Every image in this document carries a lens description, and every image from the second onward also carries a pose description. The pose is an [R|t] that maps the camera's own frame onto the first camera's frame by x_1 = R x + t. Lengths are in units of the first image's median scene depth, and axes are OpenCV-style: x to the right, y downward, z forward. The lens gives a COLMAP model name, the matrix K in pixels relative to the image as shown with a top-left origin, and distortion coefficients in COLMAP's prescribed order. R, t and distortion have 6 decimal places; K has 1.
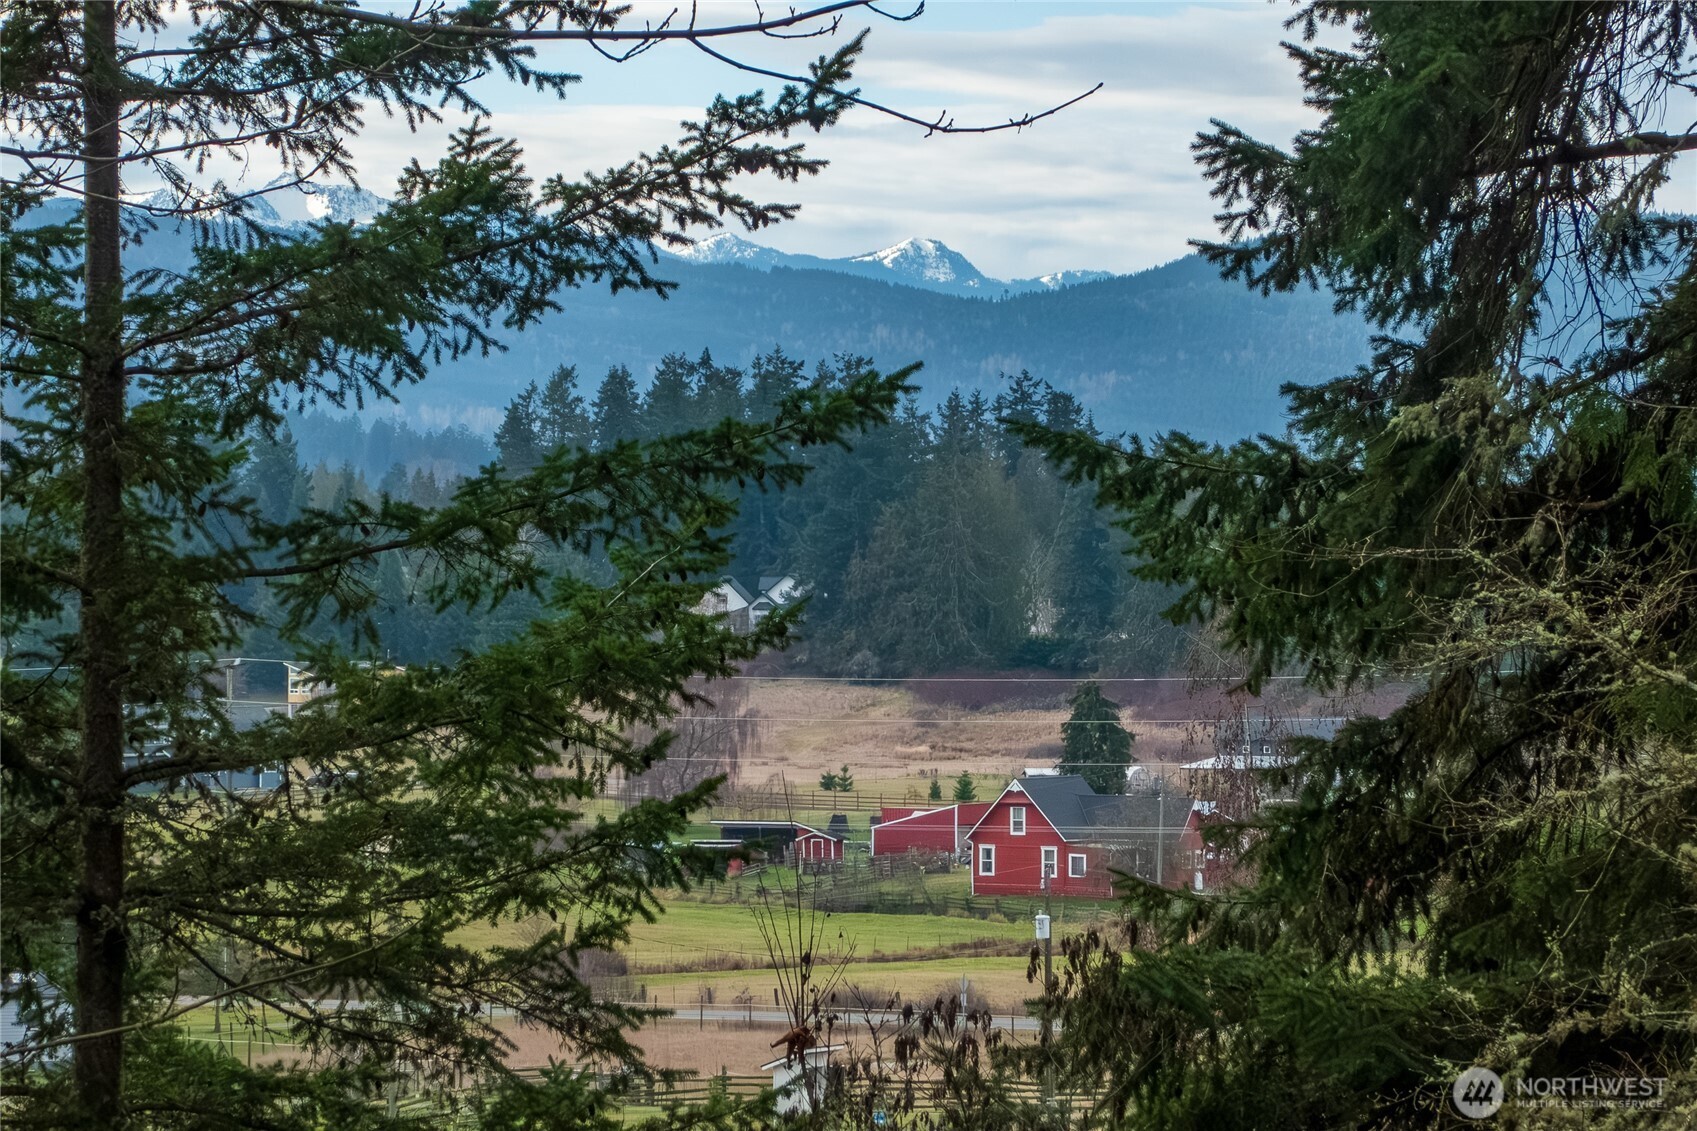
lens RADIAL K [[6411.9, 0, 848.5], [0, 6411.9, 565.5], [0, 0, 1]] dist [1.847286, -67.463844]
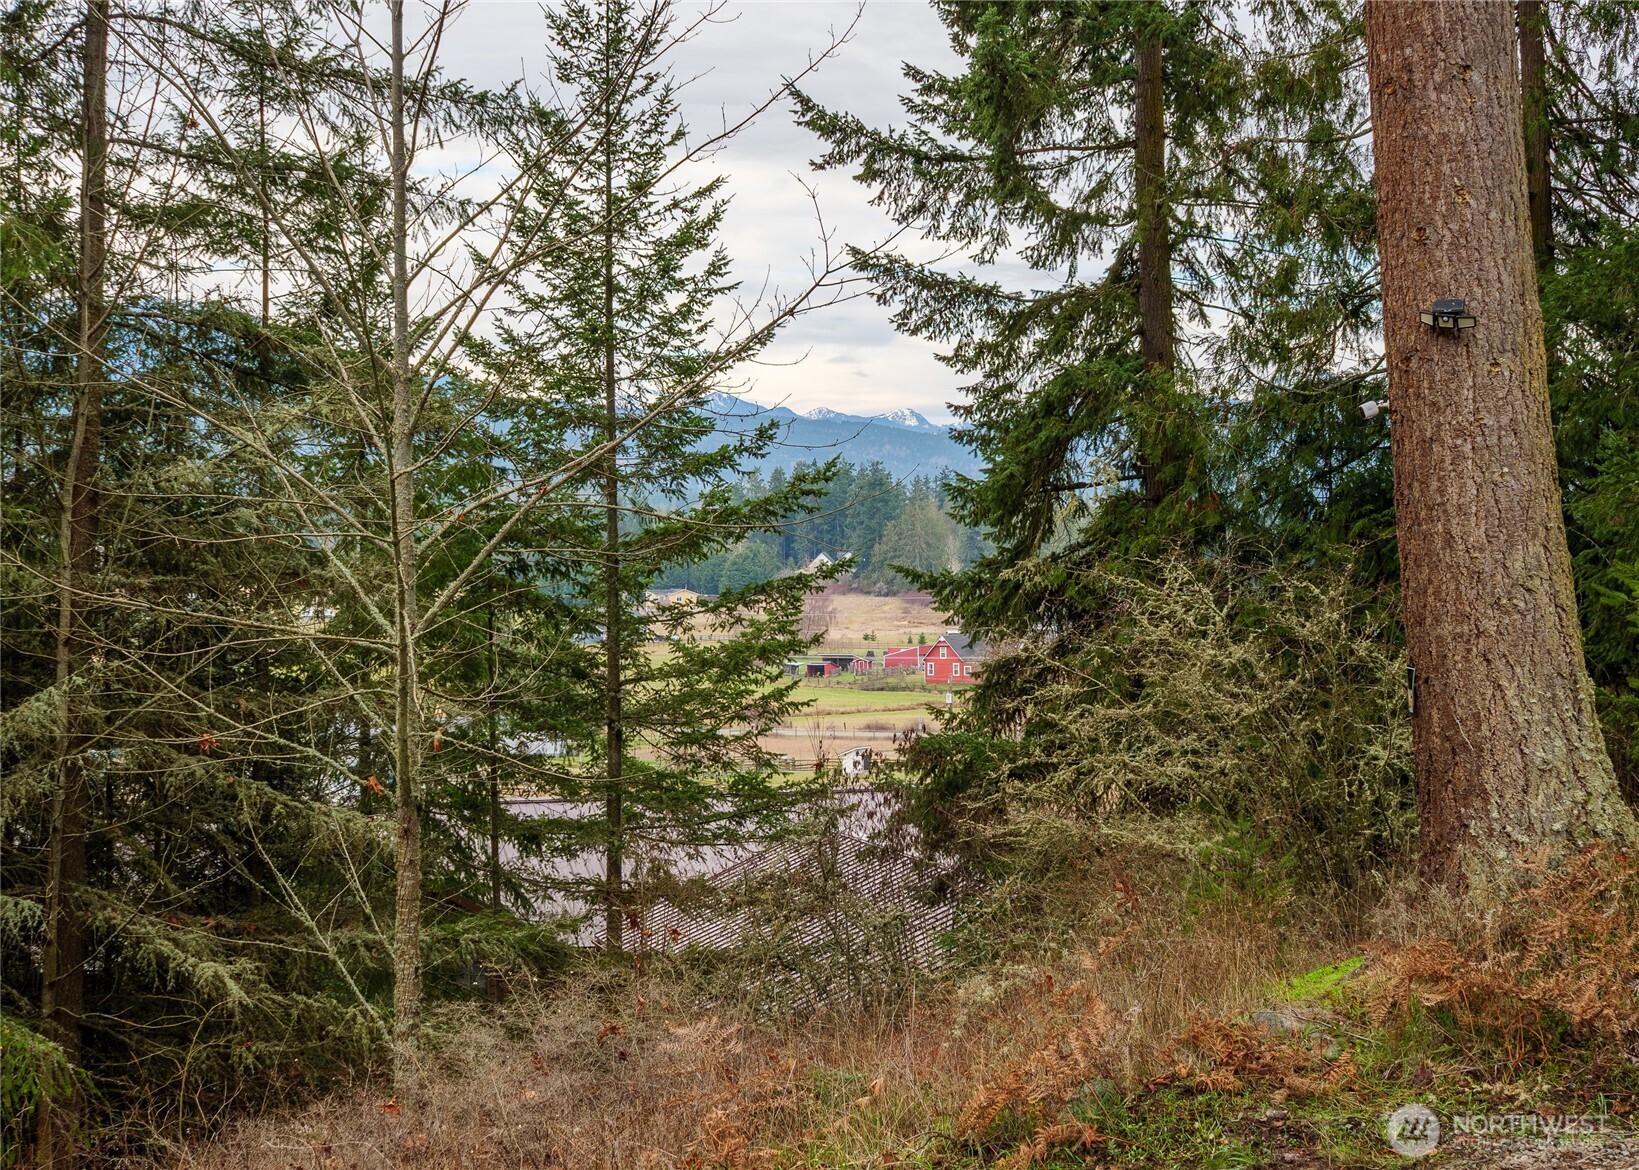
lens RADIAL K [[2725.9, 0, 819.5], [0, 2725.9, 585.0], [0, 0, 1]] dist [-0.004350, -0.027170]
pose [[0.999737, -0.007777, -0.021590, 0.020603], [0.008133, 0.999831, 0.016474, -0.038793], [0.021458, -0.016645, 0.999631, -0.383136]]
